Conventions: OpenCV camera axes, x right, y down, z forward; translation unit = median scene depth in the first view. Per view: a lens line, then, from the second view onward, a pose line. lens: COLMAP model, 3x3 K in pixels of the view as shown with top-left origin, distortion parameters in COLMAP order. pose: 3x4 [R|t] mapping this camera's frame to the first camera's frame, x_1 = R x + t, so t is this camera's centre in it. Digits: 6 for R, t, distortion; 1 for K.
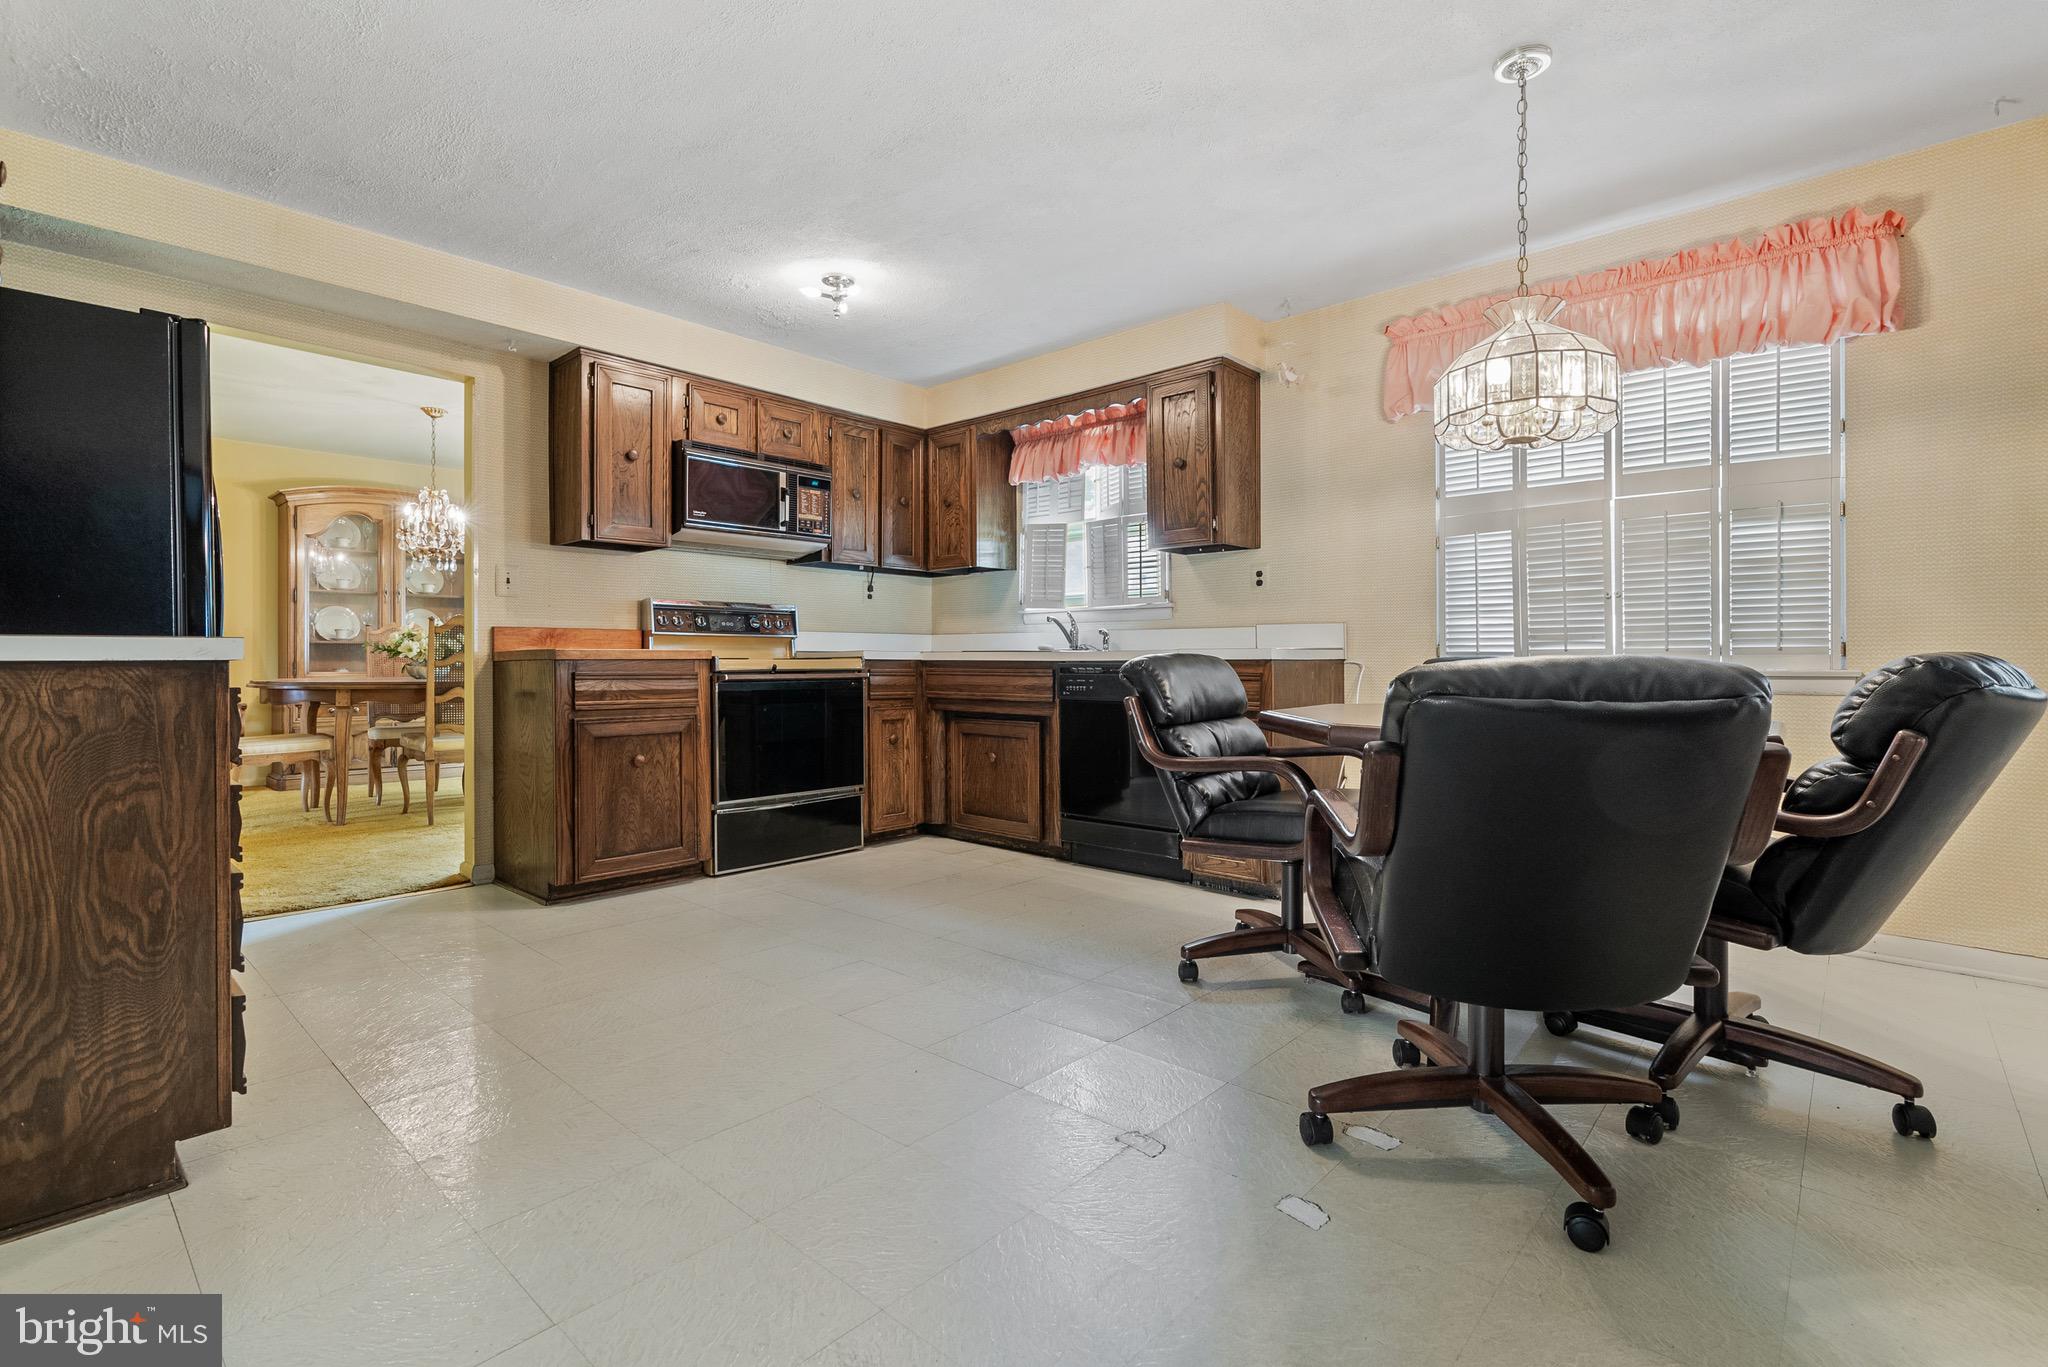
lens RADIAL K [[950.7, 0, 1057.6], [0, 950.7, 653.7], [0, 0, 1]] dist [-0.004098, 0.001045]
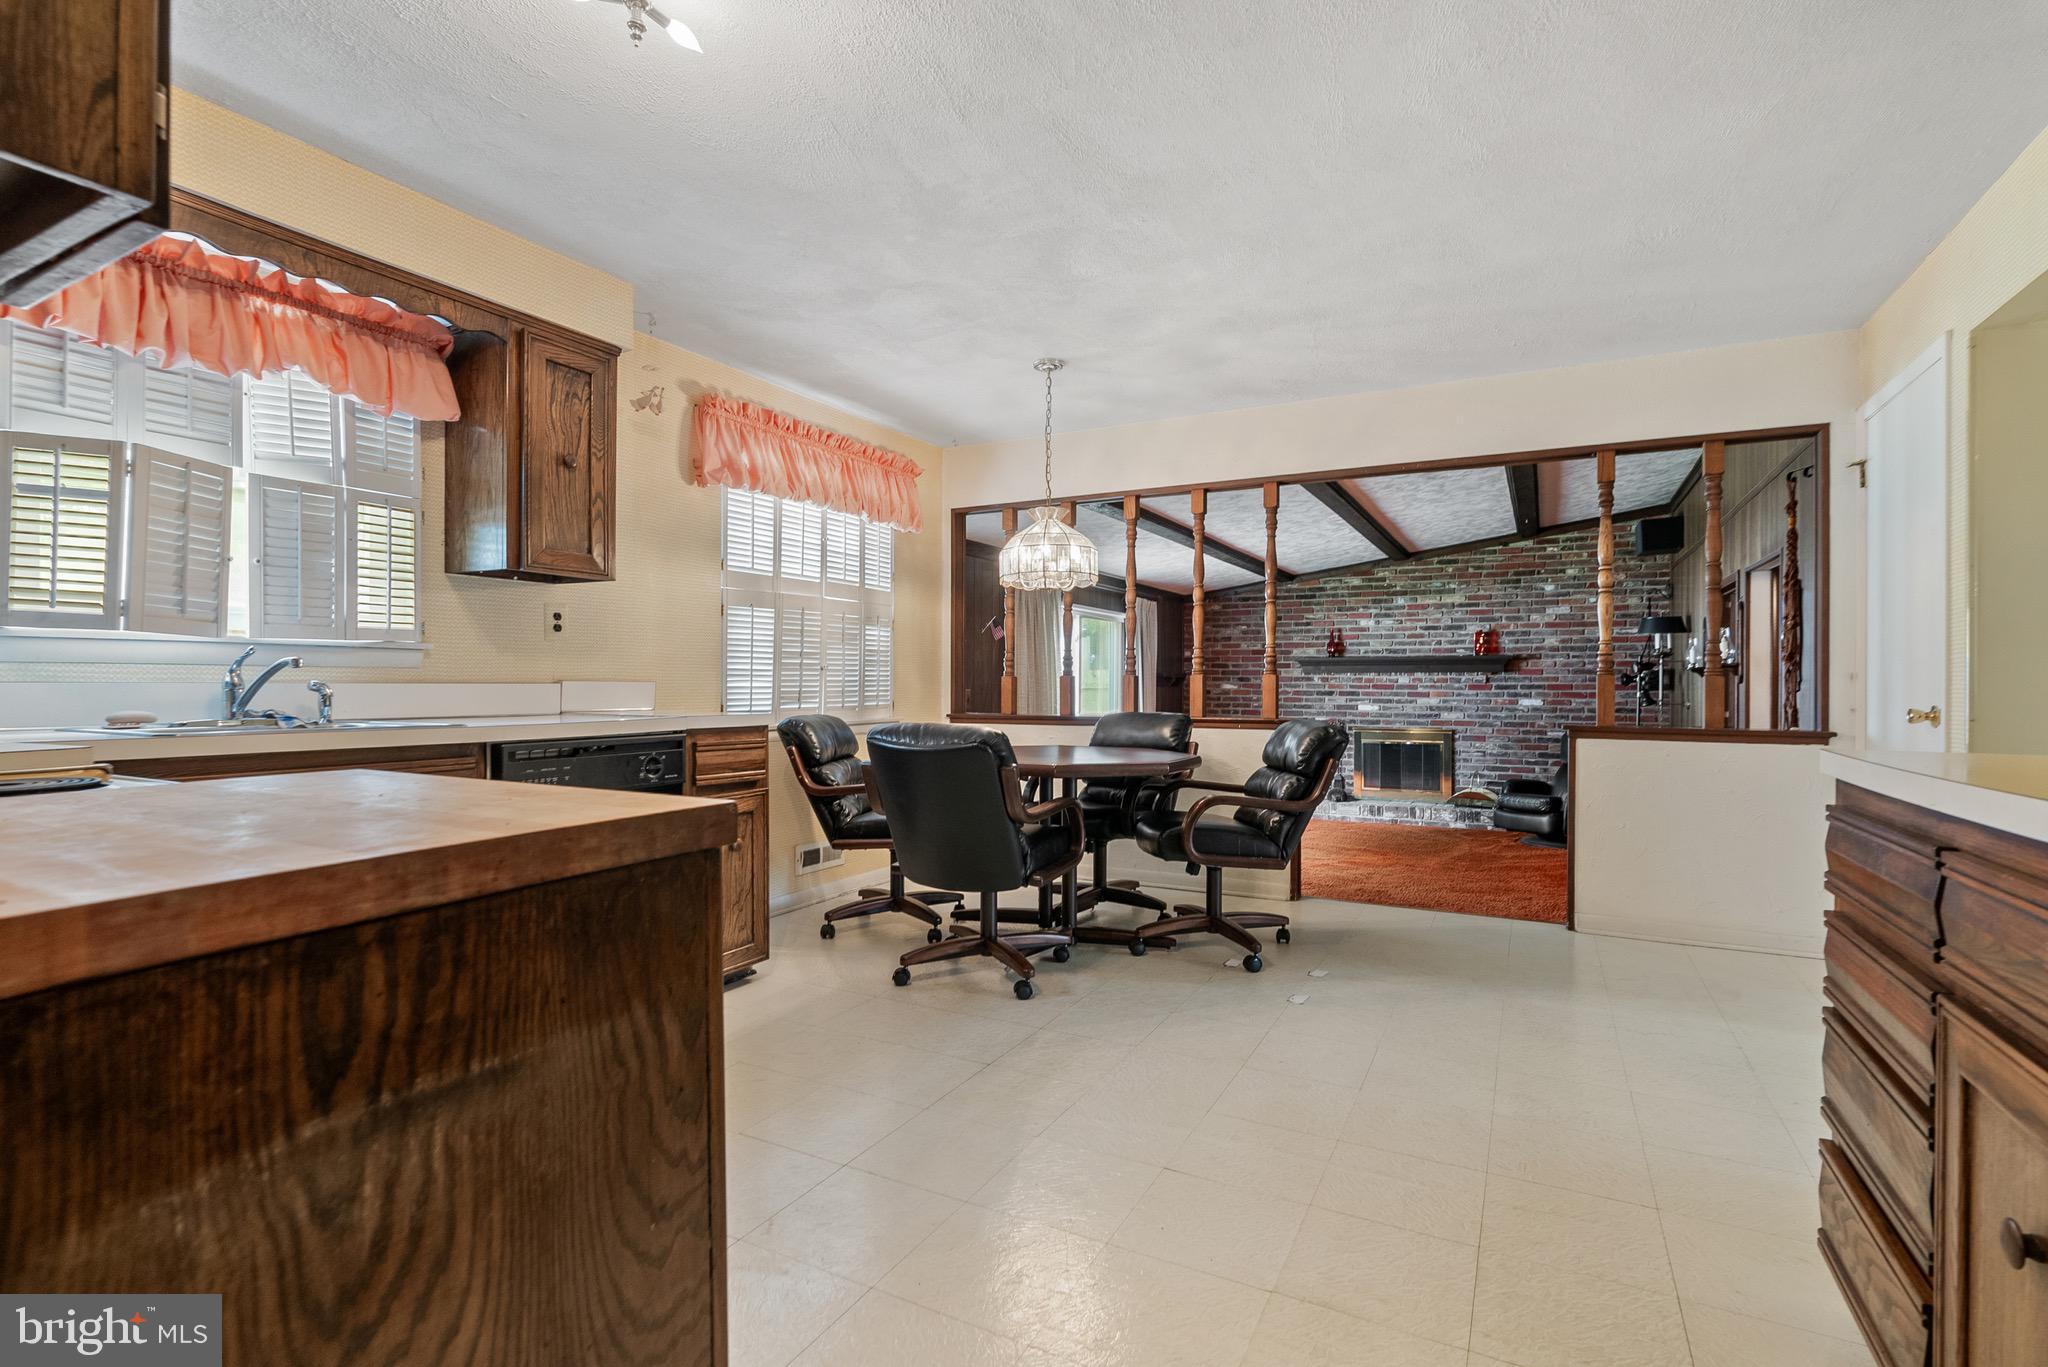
lens RADIAL K [[950.7, 0, 1021.4], [0, 950.7, 687.5], [0, 0, 1]] dist [-0.004098, 0.001045]
pose [[-0.221561, 0.000646, 0.975146, -0.738628], [-0.000296, 1.000000, -0.000730, -0.028485], [-0.975147, -0.000451, -0.221561, 0.923004]]
